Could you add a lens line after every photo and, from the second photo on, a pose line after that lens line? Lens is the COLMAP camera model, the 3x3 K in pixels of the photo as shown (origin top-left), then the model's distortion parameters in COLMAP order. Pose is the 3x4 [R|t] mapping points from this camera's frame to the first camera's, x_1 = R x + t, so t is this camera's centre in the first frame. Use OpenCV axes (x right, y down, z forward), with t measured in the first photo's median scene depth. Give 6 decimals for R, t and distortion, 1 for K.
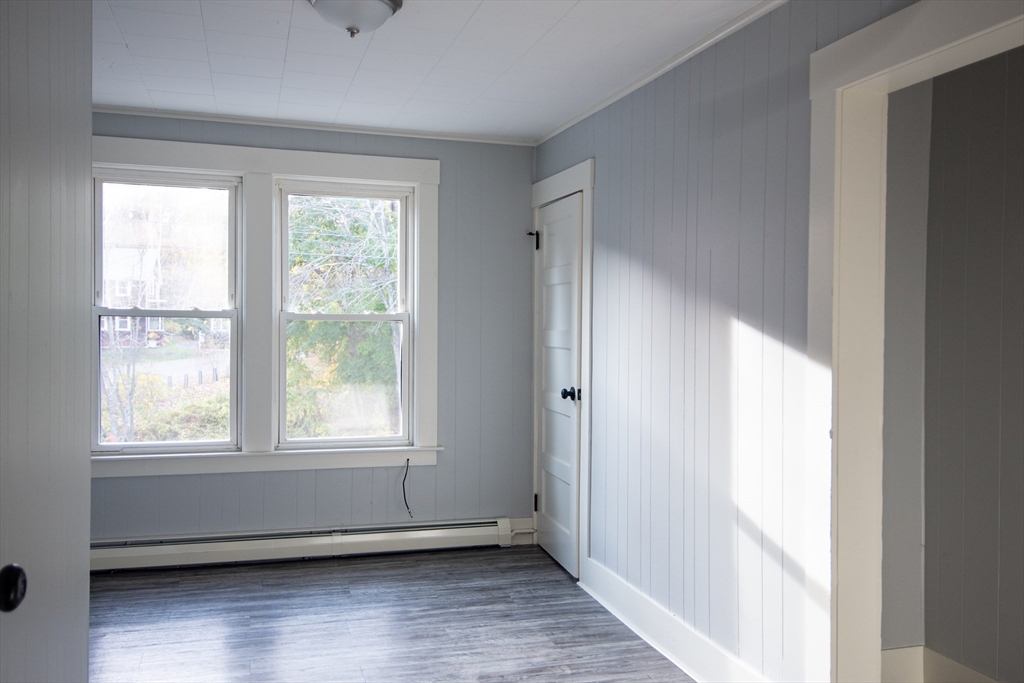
lens RADIAL K [[844.0, 0, 512.0], [0, 844.0, 341.5], [0, 0, 1]] dist [0.001064, -0.001413]
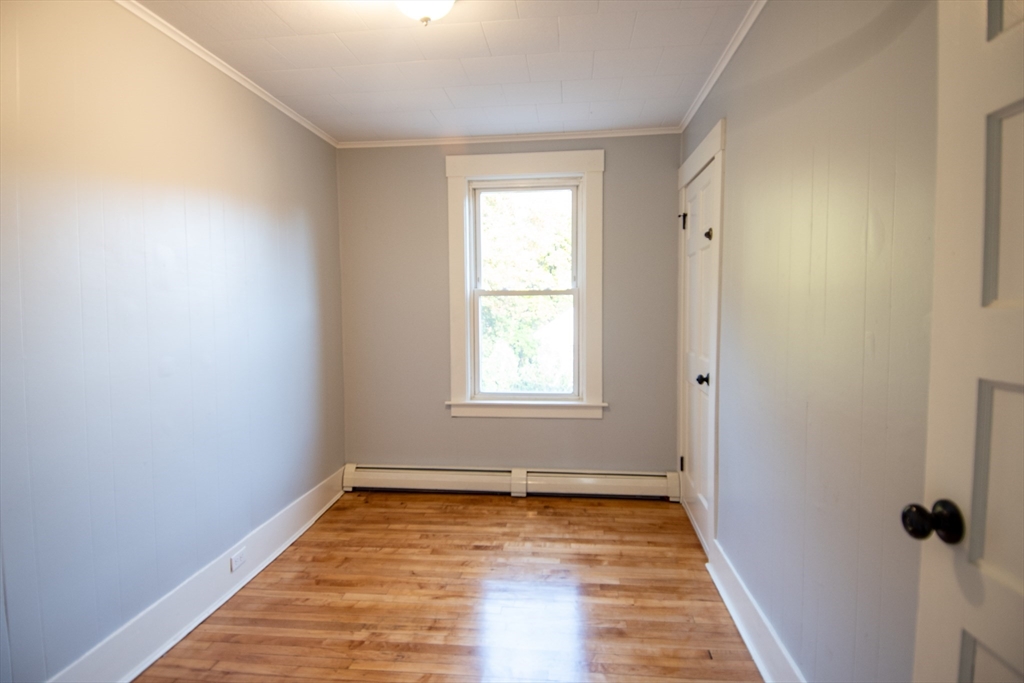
lens RADIAL K [[710.9, 0, 512.0], [0, 710.9, 341.5], [0, 0, 1]] dist [0.004529, 0.000177]
pose [[0.904816, 0.007866, -0.425731, 0.211822], [0.009971, 0.999164, 0.039653, 0.001540], [0.425687, -0.040123, 0.903981, 0.084335]]
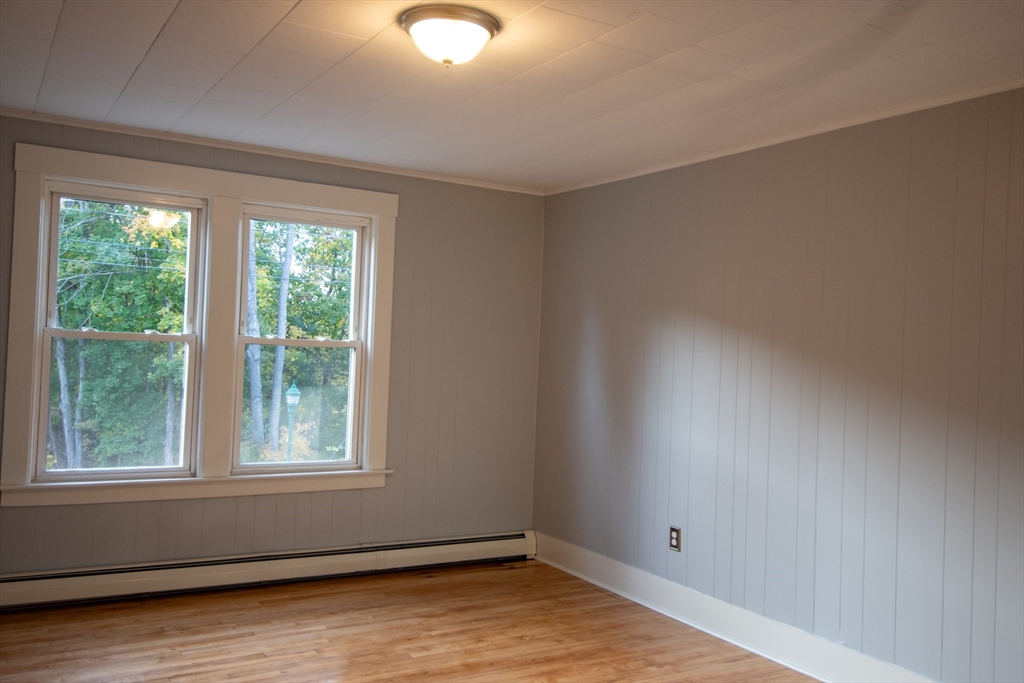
lens RADIAL K [[860.4, 0, 512.0], [0, 860.4, 341.5], [0, 0, 1]] dist [0.005265, -0.014545]
pose [[0.967667, 0.022899, 0.251191, -0.210274], [-0.015592, 0.999396, -0.031045, -0.001589], [-0.251750, 0.026125, 0.967440, -0.061434]]
